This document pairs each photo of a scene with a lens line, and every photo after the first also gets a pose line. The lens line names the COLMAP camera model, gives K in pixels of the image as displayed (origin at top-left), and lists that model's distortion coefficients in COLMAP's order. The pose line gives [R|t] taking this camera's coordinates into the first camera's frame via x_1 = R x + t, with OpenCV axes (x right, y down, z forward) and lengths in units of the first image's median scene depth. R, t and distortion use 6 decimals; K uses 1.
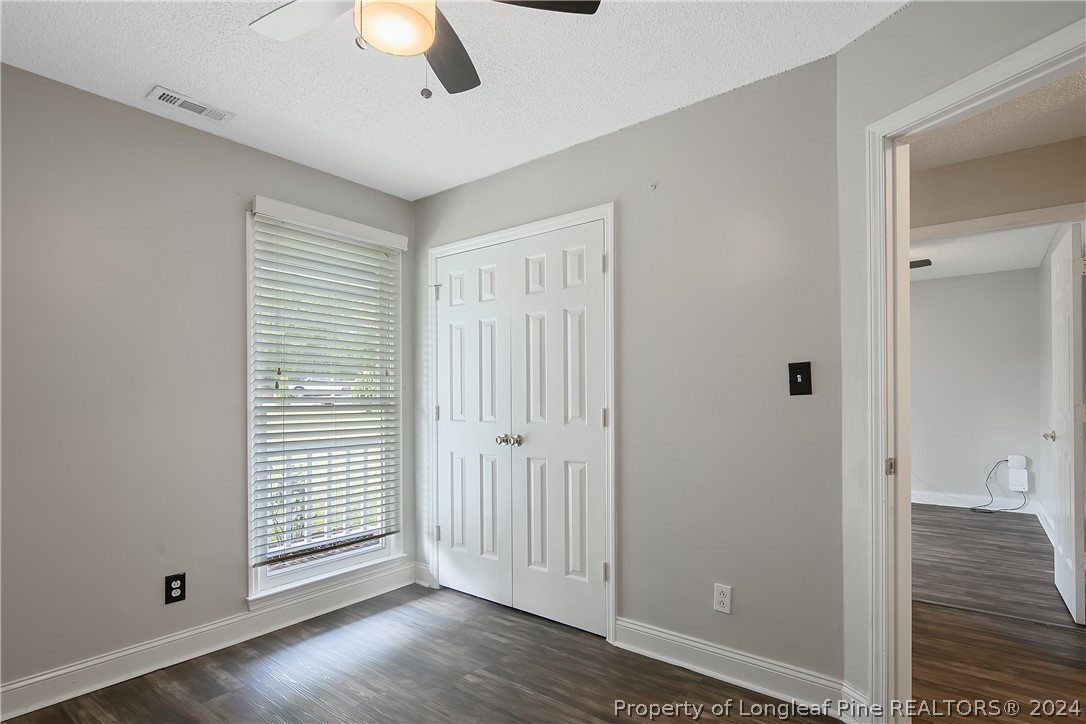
lens RADIAL K [[534.7, 0, 545.2], [0, 534.7, 390.2], [0, 0, 1]] dist [-0.000834, -0.000569]
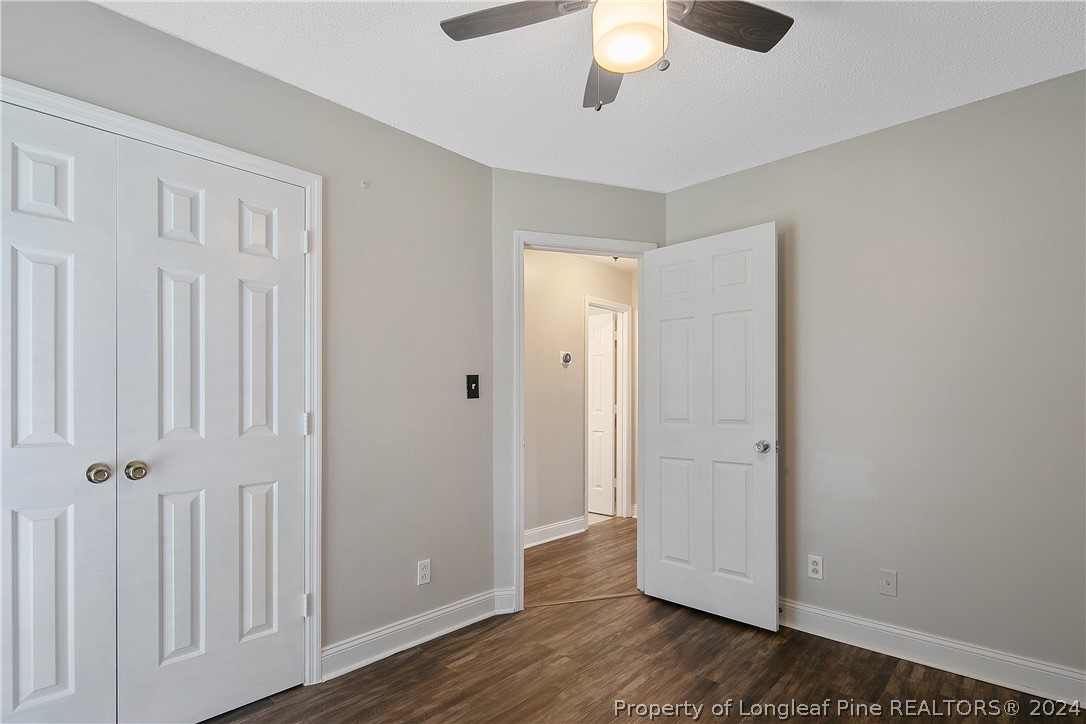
lens RADIAL K [[534.7, 0, 545.2], [0, 534.7, 390.2], [0, 0, 1]] dist [-0.000834, -0.000569]
pose [[0.091638, 0.017401, 0.995640, -0.705517], [-0.016353, 0.999739, -0.015968, 0.005689], [-0.995658, -0.014818, 0.091899, 0.551144]]
